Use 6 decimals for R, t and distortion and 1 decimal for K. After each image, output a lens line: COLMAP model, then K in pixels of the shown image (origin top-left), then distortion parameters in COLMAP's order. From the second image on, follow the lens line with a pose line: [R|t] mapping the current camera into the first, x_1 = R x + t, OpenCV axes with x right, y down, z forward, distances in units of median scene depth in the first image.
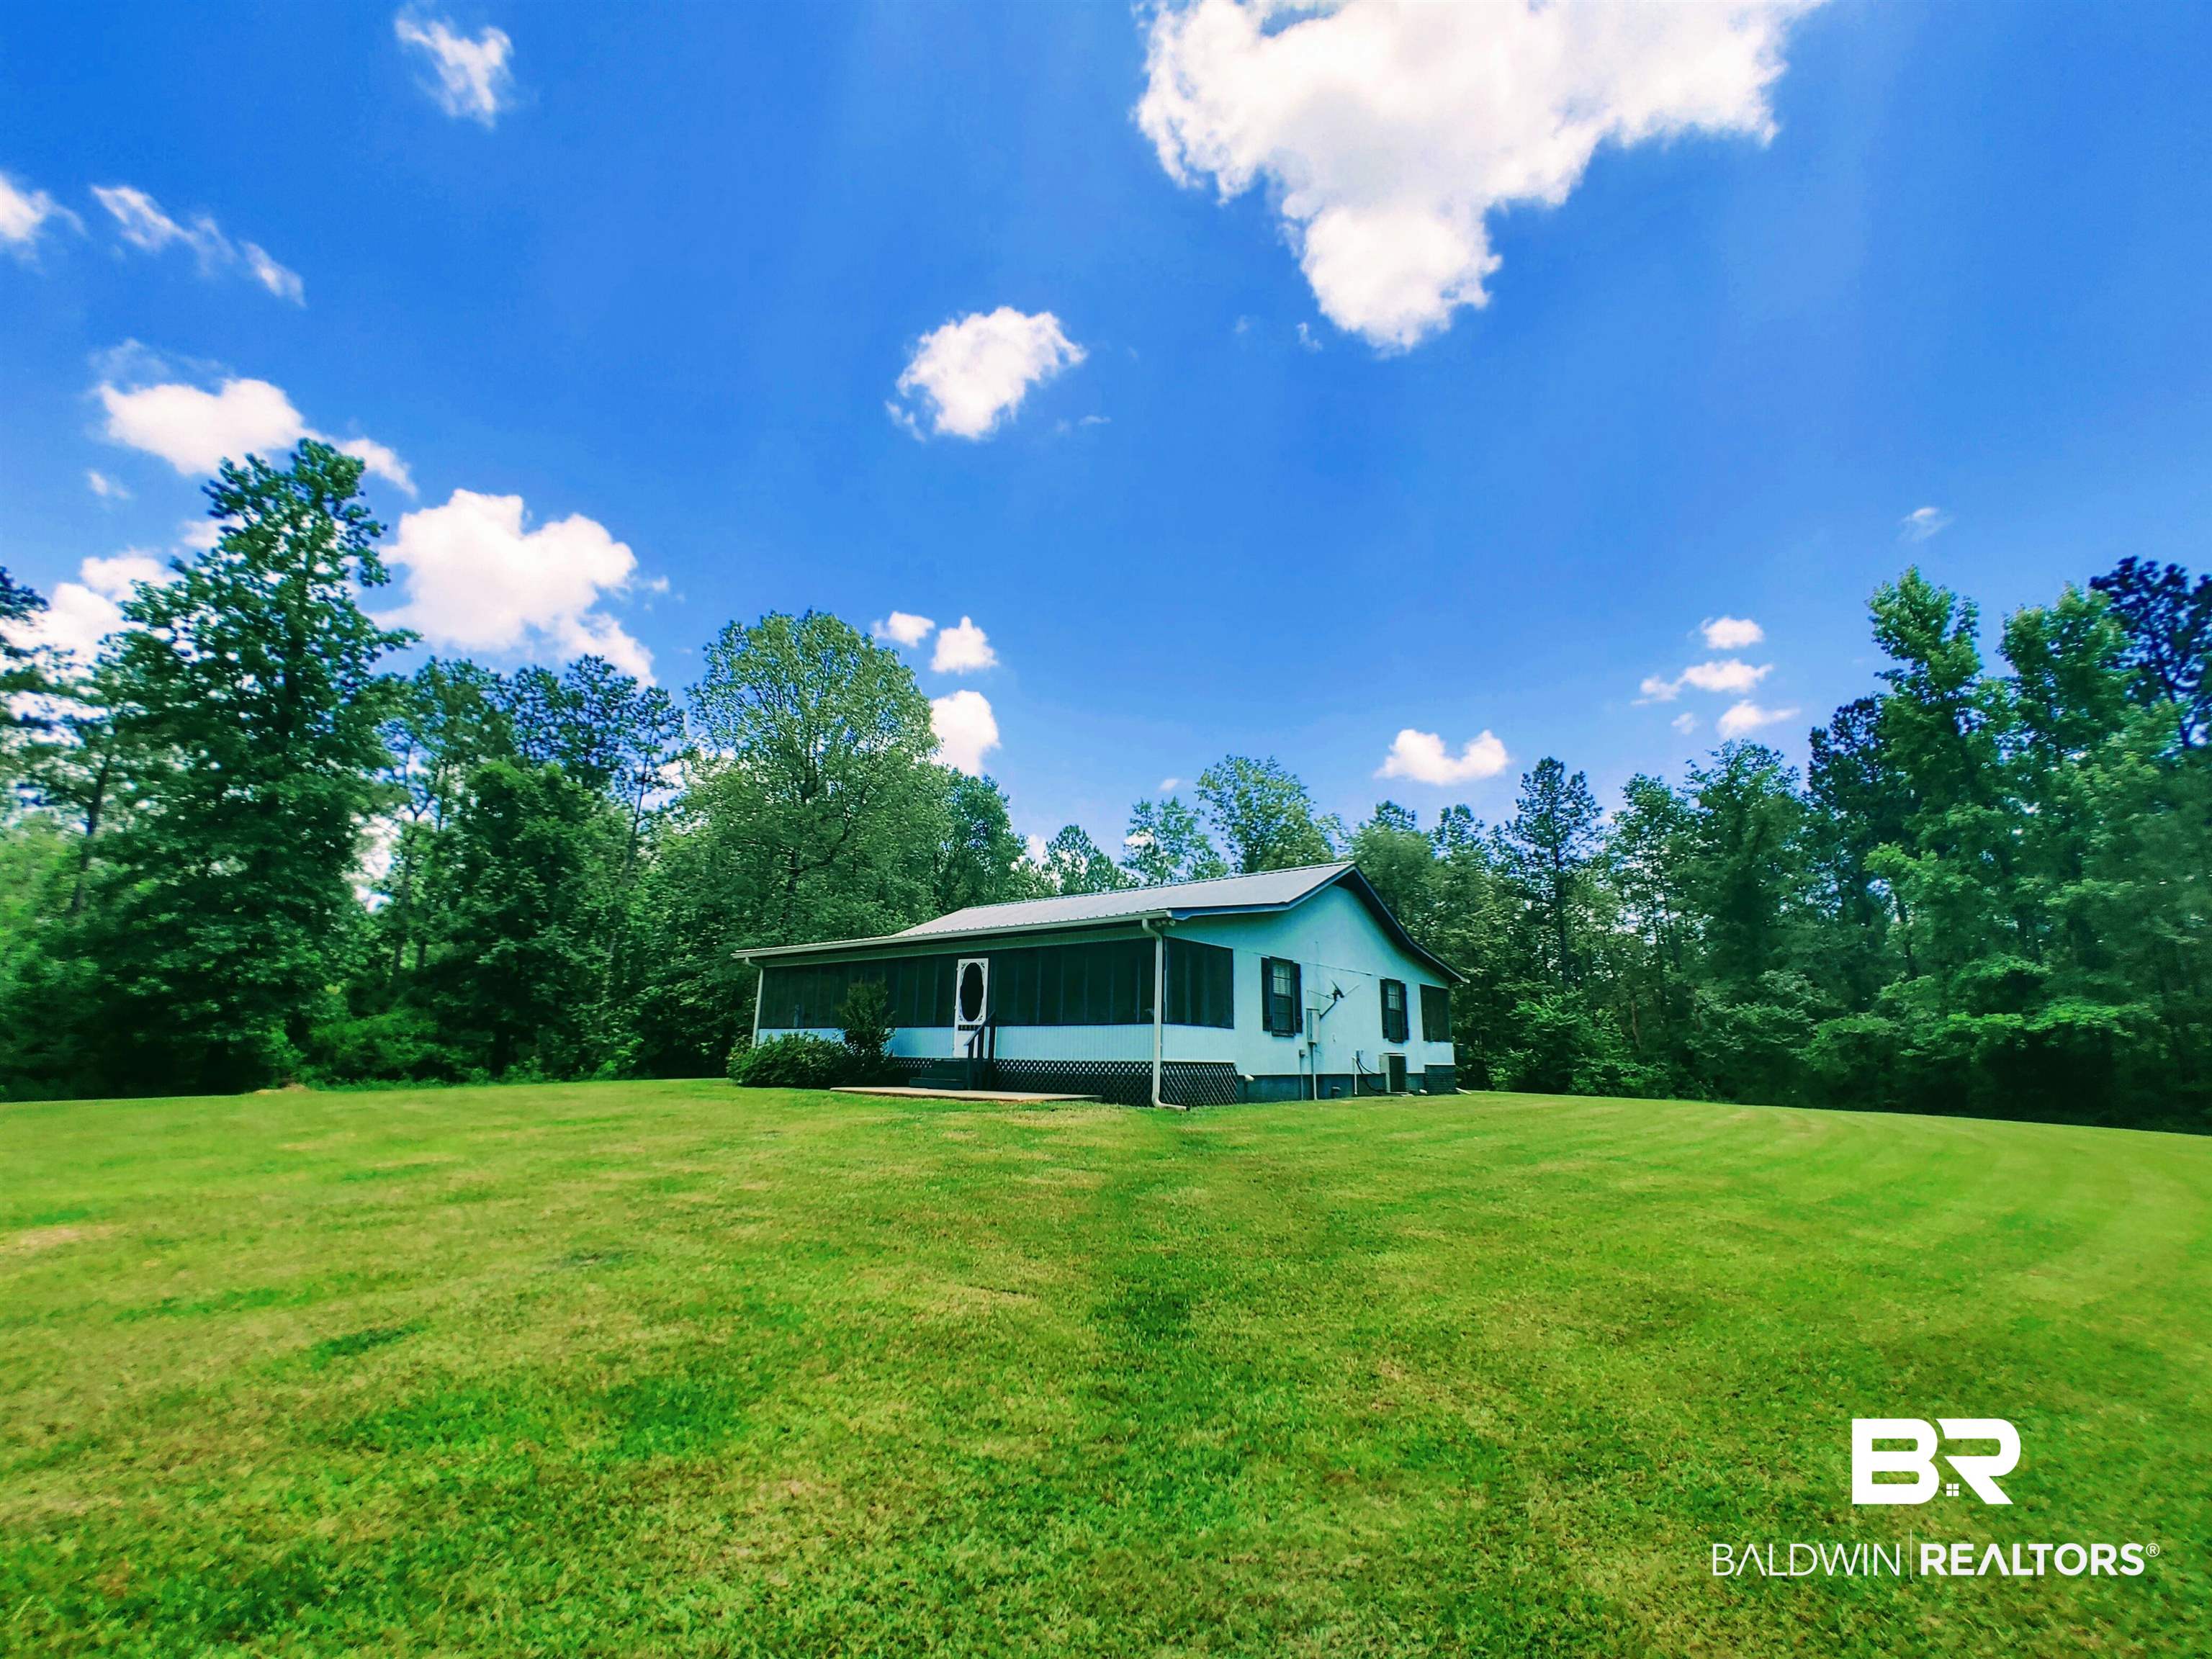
lens RADIAL K [[939.1, 0, 1131.4], [0, 939.1, 825.8], [0, 0, 1]] dist [0.002737, 0.000407]
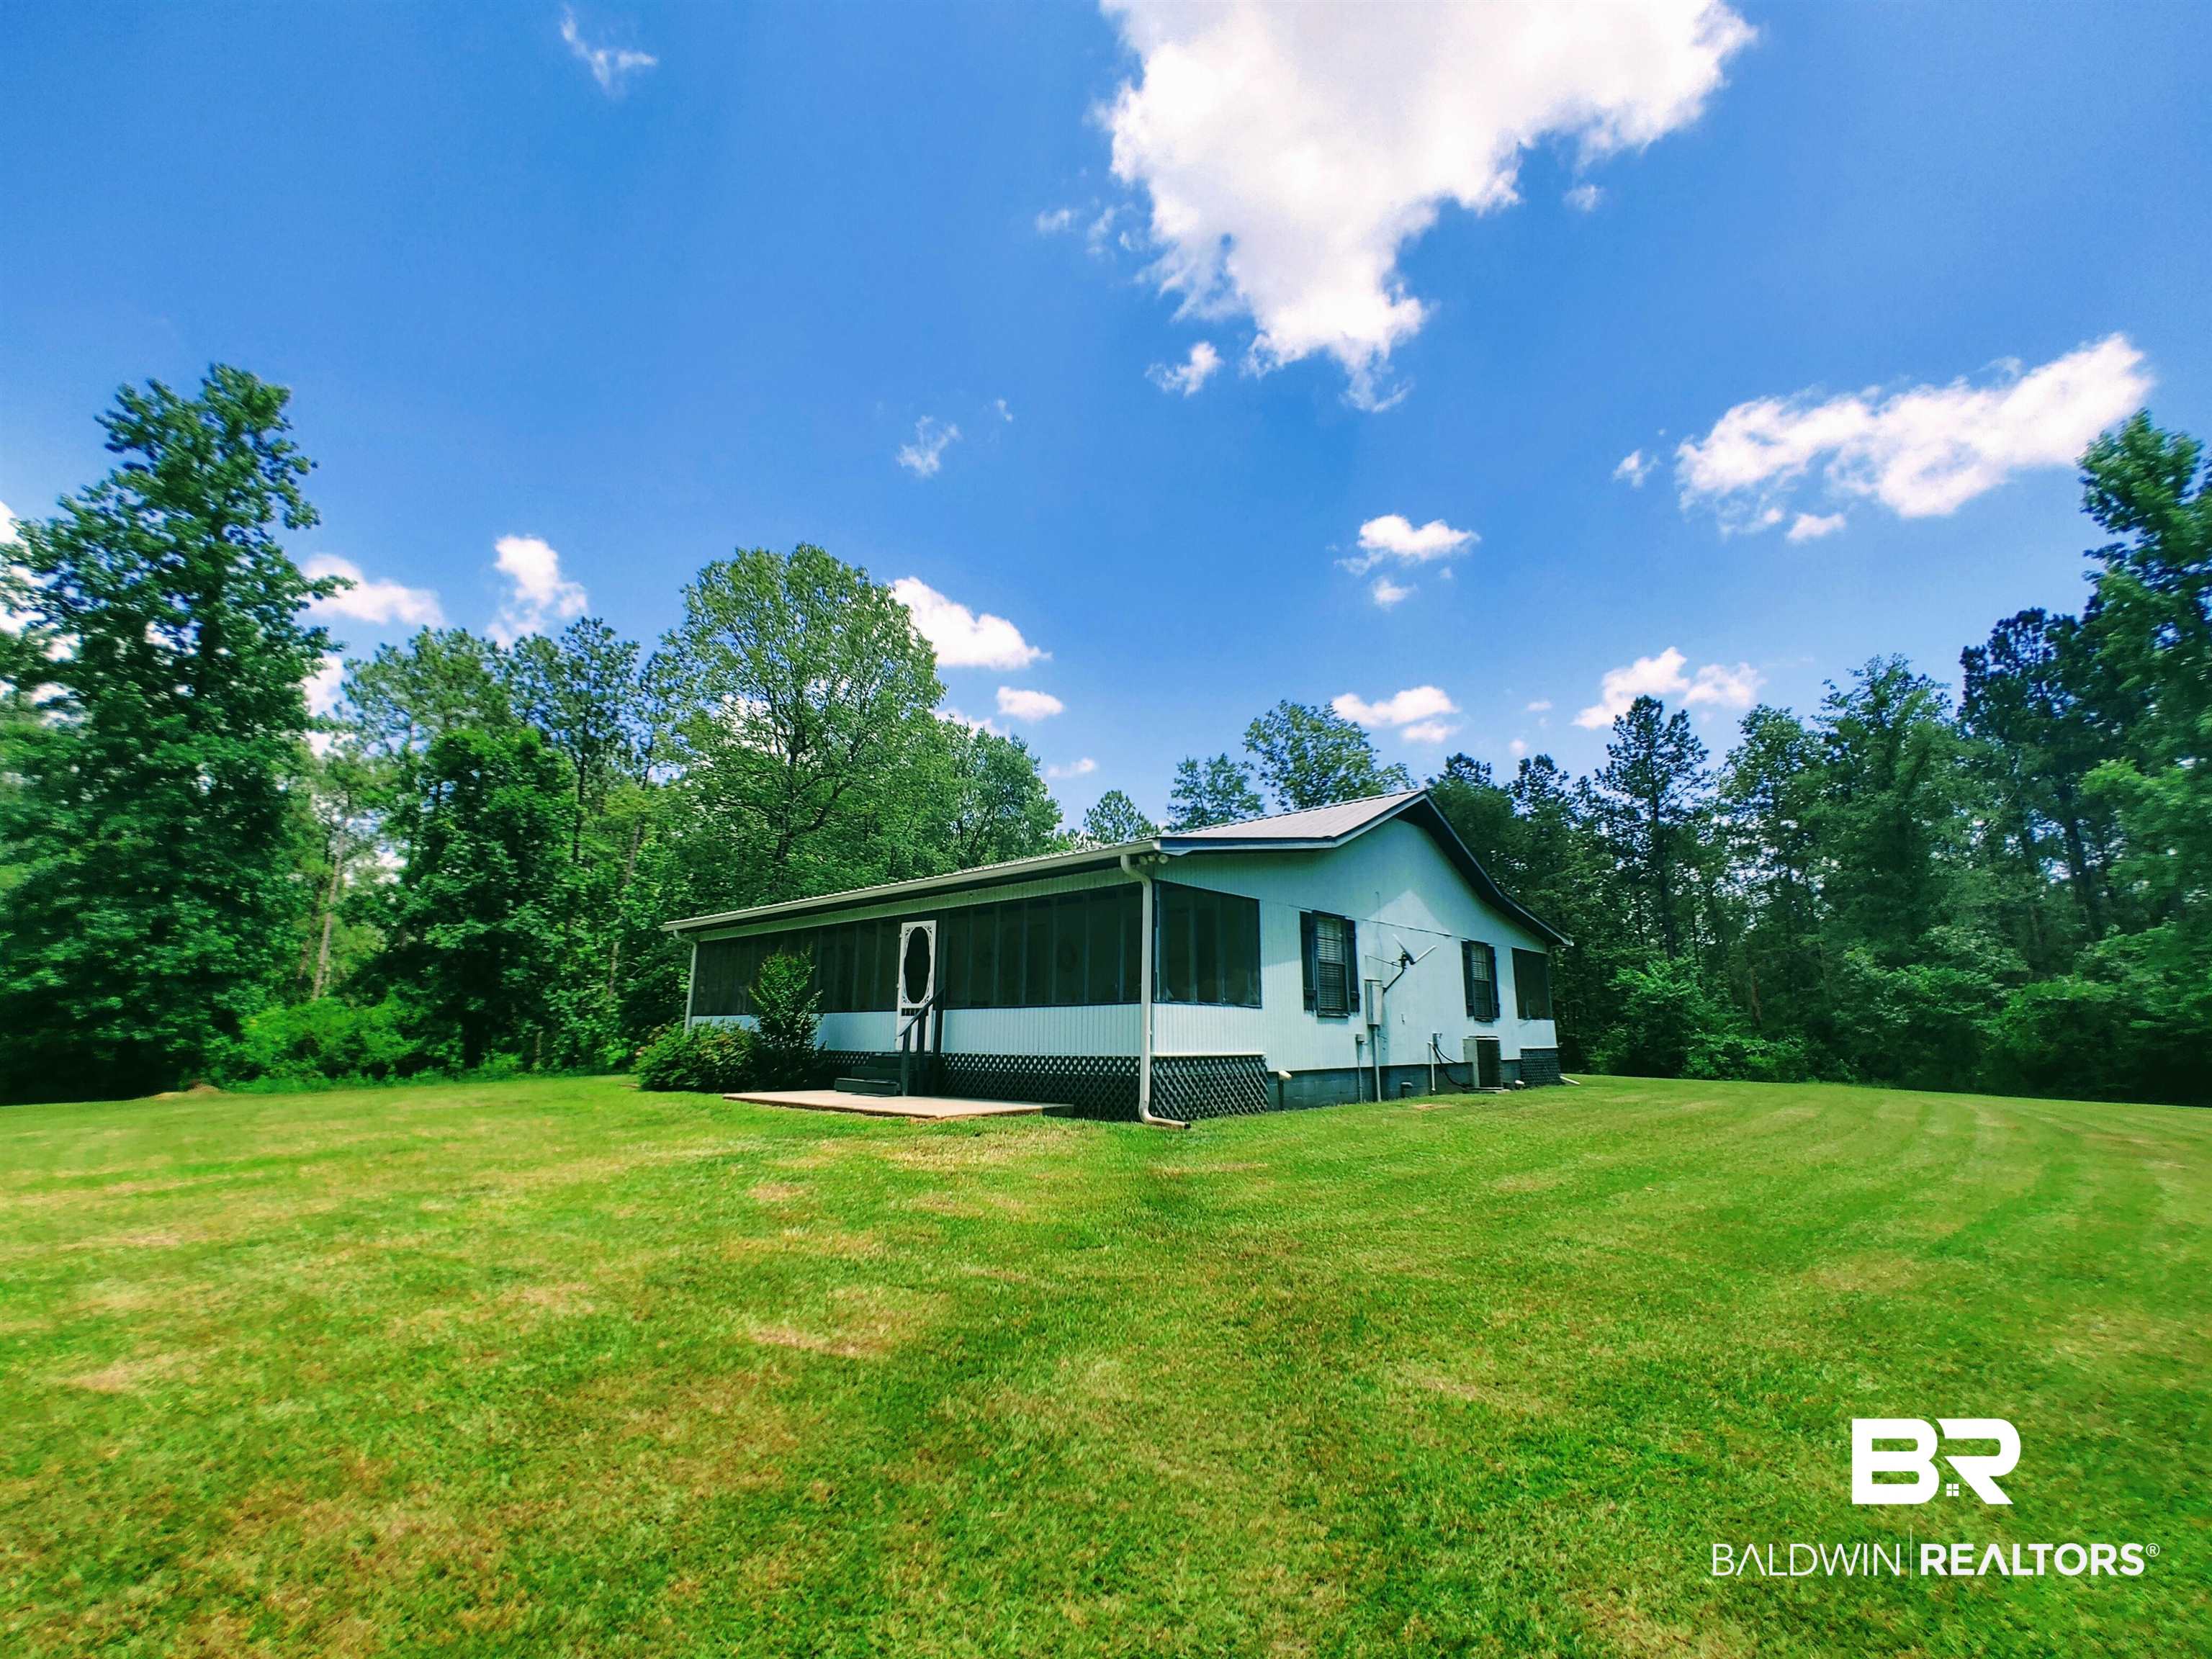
lens RADIAL K [[940.9, 0, 1138.1], [0, 940.9, 829.6], [0, 0, 1]] dist [0.009641, 0.000070]
pose [[0.997794, -0.027118, -0.060594, 0.033125], [0.028726, 0.999254, 0.025822, 0.030426], [0.059848, -0.027505, 0.997828, 0.146020]]
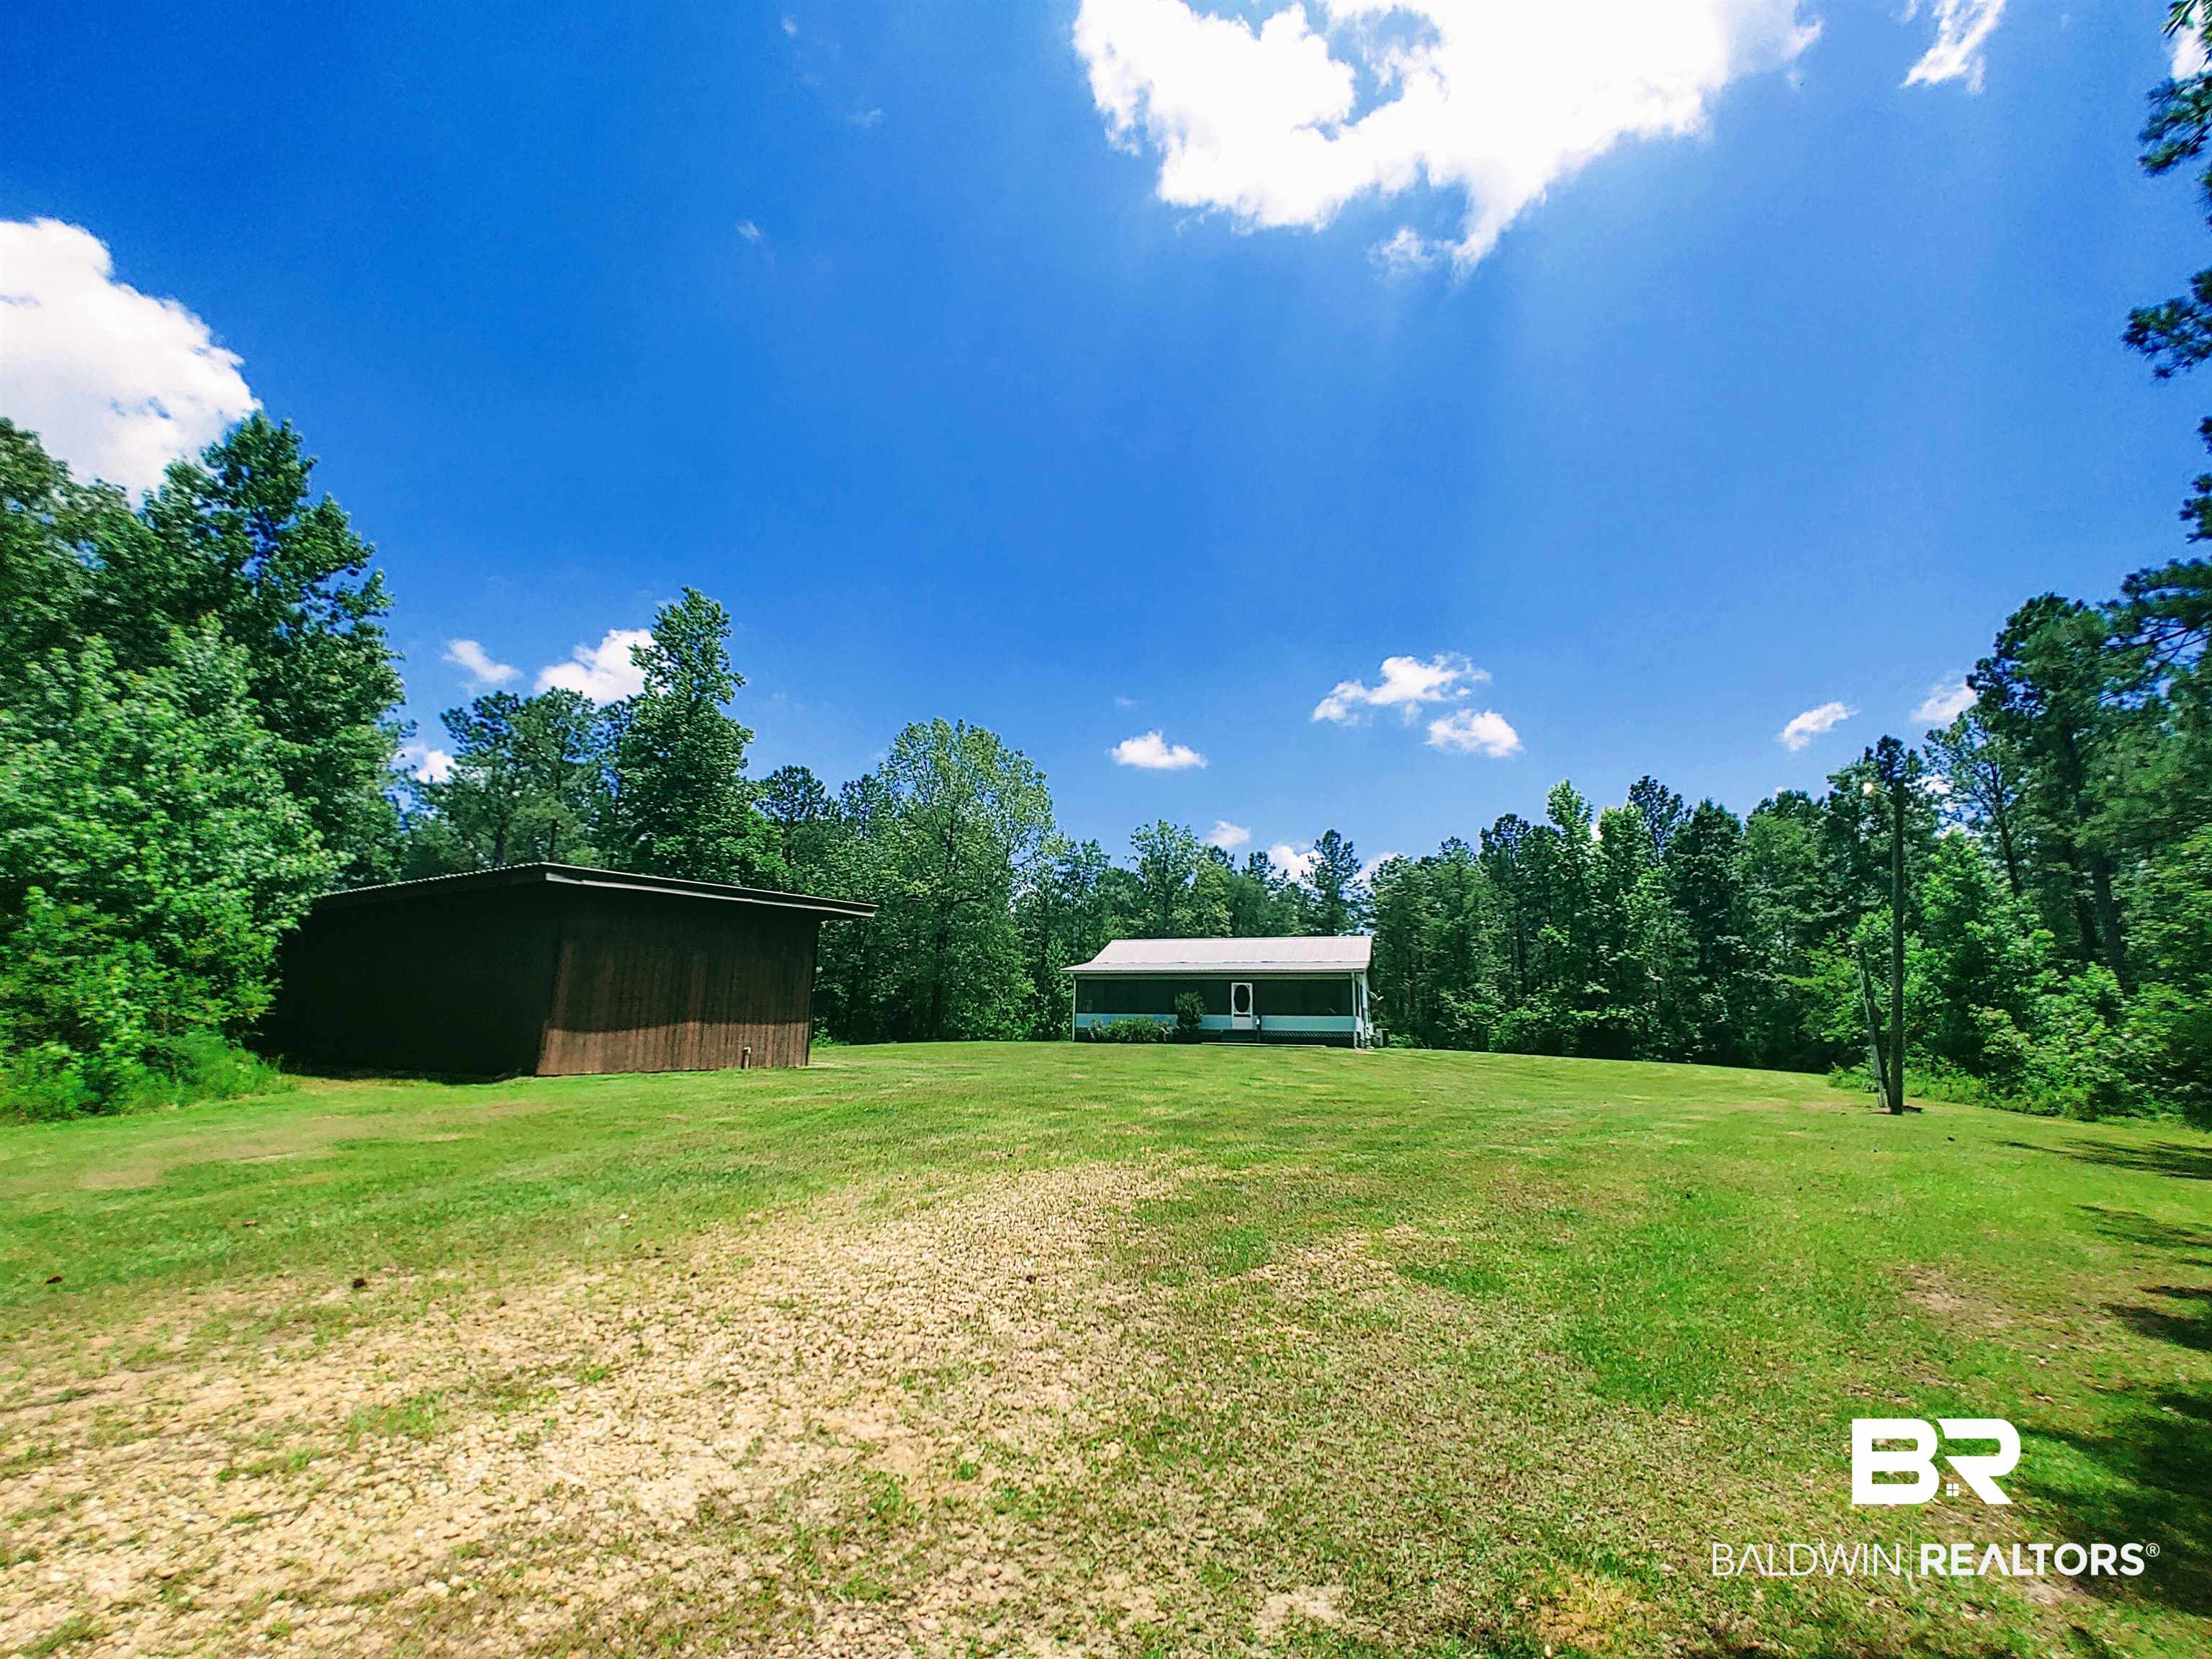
lens RADIAL K [[940.9, 0, 1138.1], [0, 940.9, 829.6], [0, 0, 1]] dist [0.009641, 0.000070]
pose [[0.931939, 0.078225, 0.354077, -0.677584], [-0.088359, 0.996010, 0.012520, -0.121032], [-0.351685, -0.042954, 0.935133, -0.513718]]
